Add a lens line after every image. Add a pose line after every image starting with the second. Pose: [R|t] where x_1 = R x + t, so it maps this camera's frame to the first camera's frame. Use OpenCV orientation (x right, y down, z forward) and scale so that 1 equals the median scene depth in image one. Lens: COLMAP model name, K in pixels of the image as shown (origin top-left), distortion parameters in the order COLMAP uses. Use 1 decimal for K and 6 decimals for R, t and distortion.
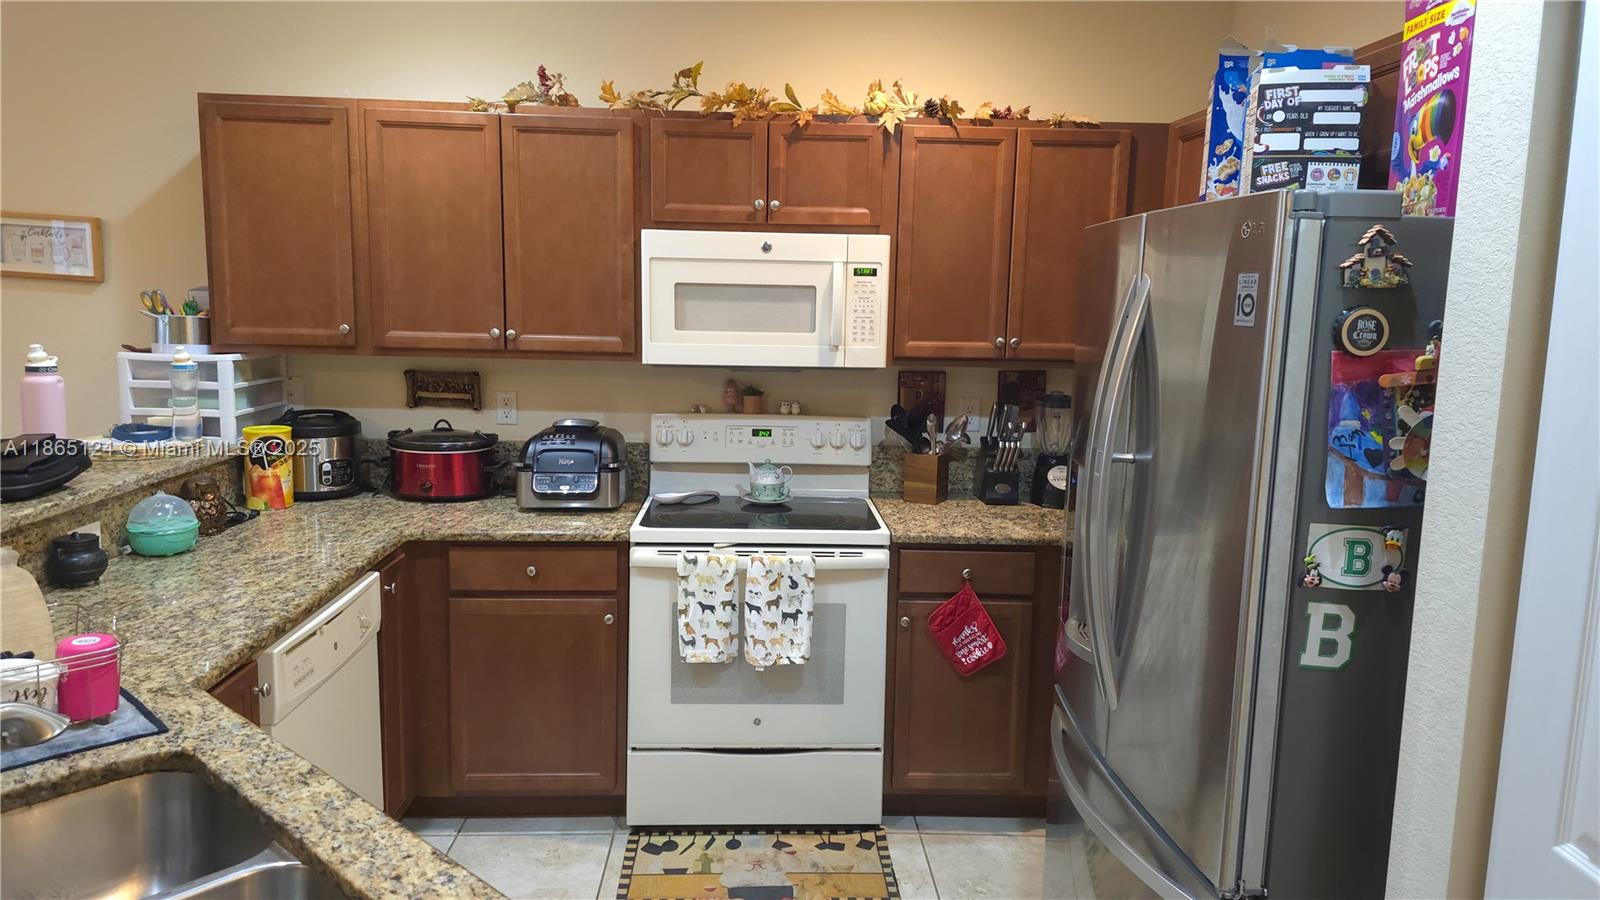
lens RADIAL K [[1047.0, 0, 792.8], [0, 1047.0, 436.9], [0, 0, 1]] dist [0.067096, -0.082247]
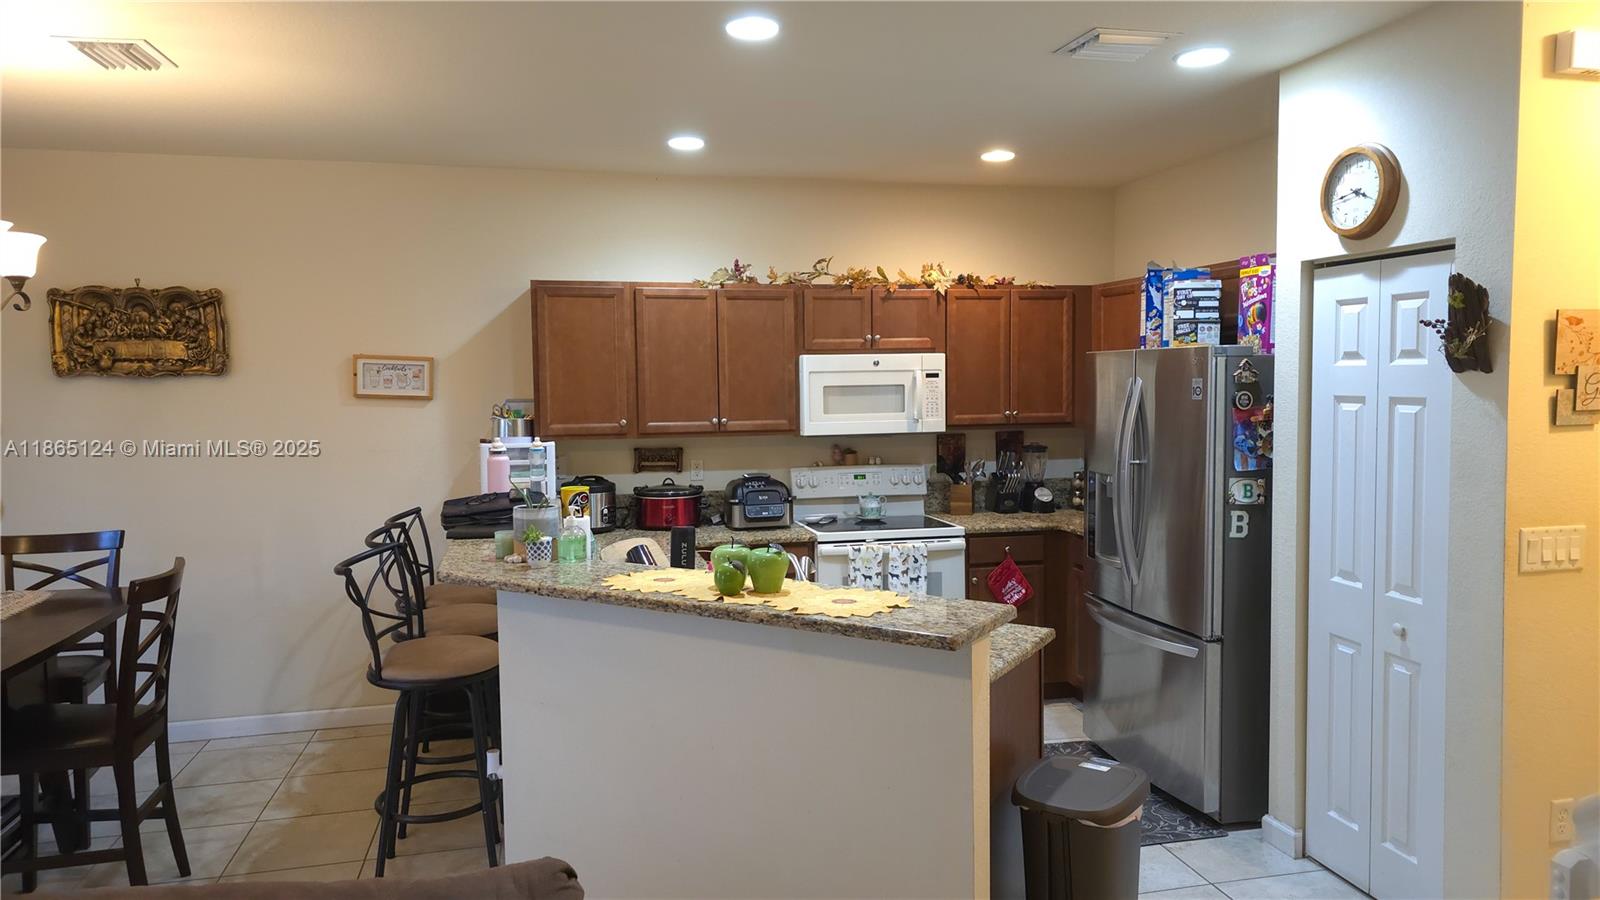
lens RADIAL K [[1004.3, 0, 806.1], [0, 1004.3, 437.1], [0, 0, 1]] dist [0.059486, -0.074259]
pose [[0.983805, -0.044967, 0.173512, -0.424124], [0.058469, 0.995579, -0.073507, 0.048914], [-0.169440, 0.082462, 0.982085, -0.553757]]
